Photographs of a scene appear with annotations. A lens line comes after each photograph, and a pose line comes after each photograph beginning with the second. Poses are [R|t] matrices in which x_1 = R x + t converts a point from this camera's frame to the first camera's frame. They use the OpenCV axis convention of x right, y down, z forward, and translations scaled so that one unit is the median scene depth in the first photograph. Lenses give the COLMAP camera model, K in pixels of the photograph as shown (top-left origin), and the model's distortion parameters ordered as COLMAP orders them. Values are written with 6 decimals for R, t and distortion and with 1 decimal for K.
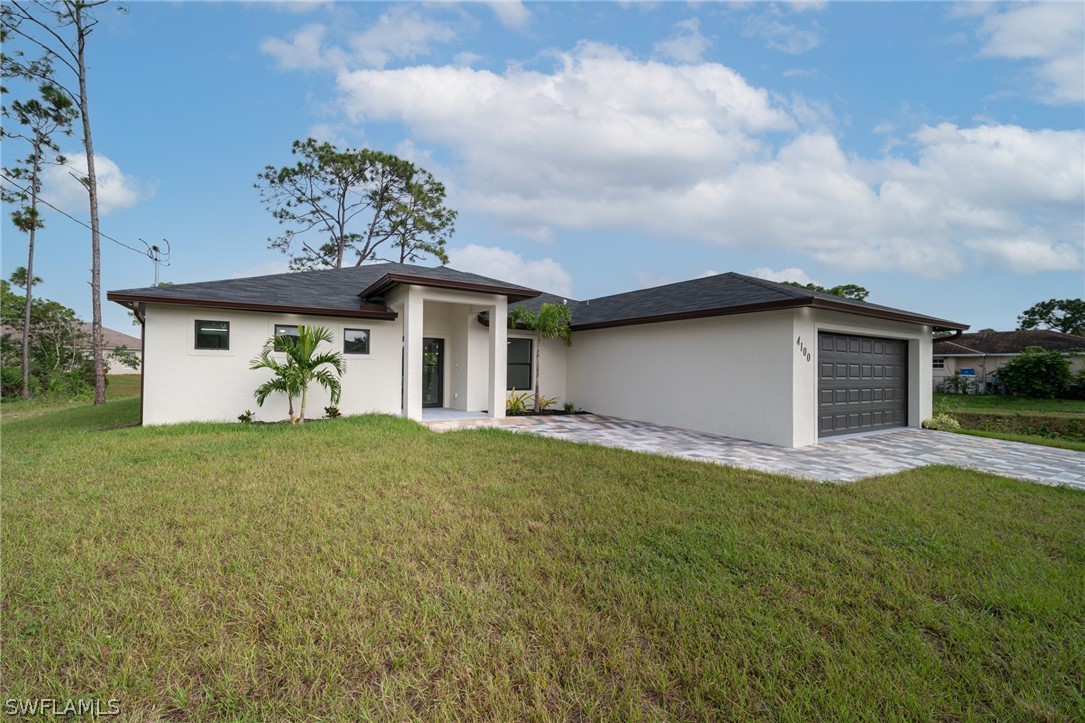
lens RADIAL K [[382.6, 0, 541.5], [0, 382.6, 369.0], [0, 0, 1]] dist [0.009155, 0.000091]
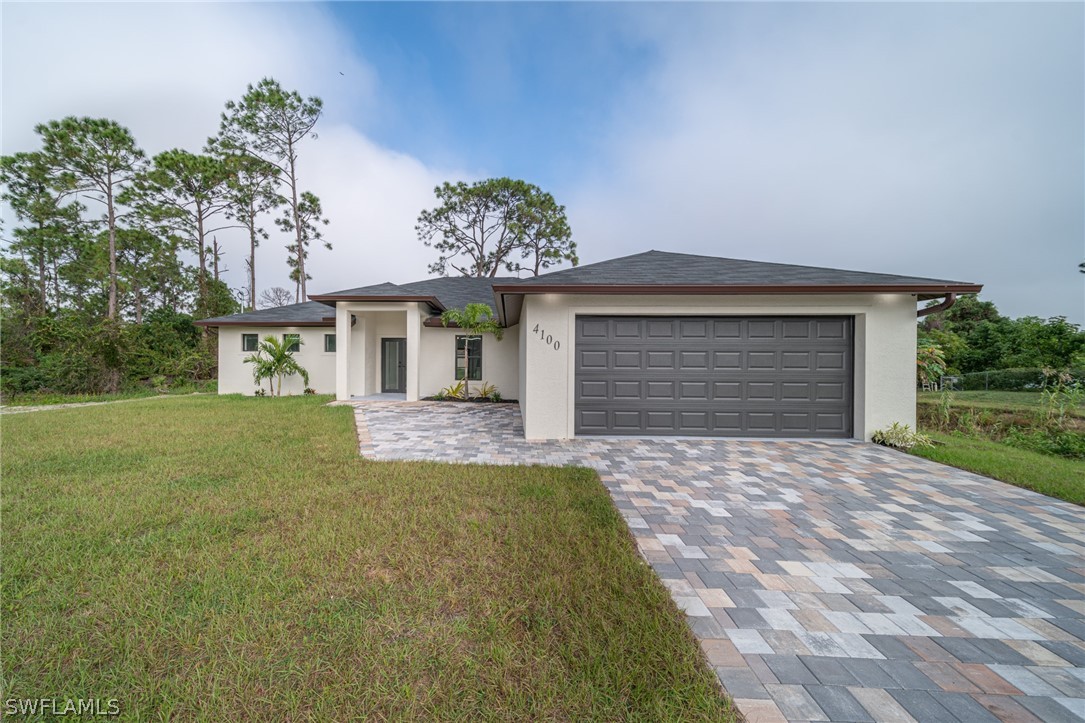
lens RADIAL K [[382.6, 0, 541.5], [0, 382.6, 369.0], [0, 0, 1]] dist [0.009155, 0.000091]
pose [[0.879069, -0.000982, -0.476694, 0.365084], [0.005433, 0.999954, 0.007959, 0.006840], [0.476664, -0.009586, 0.879033, 0.046383]]
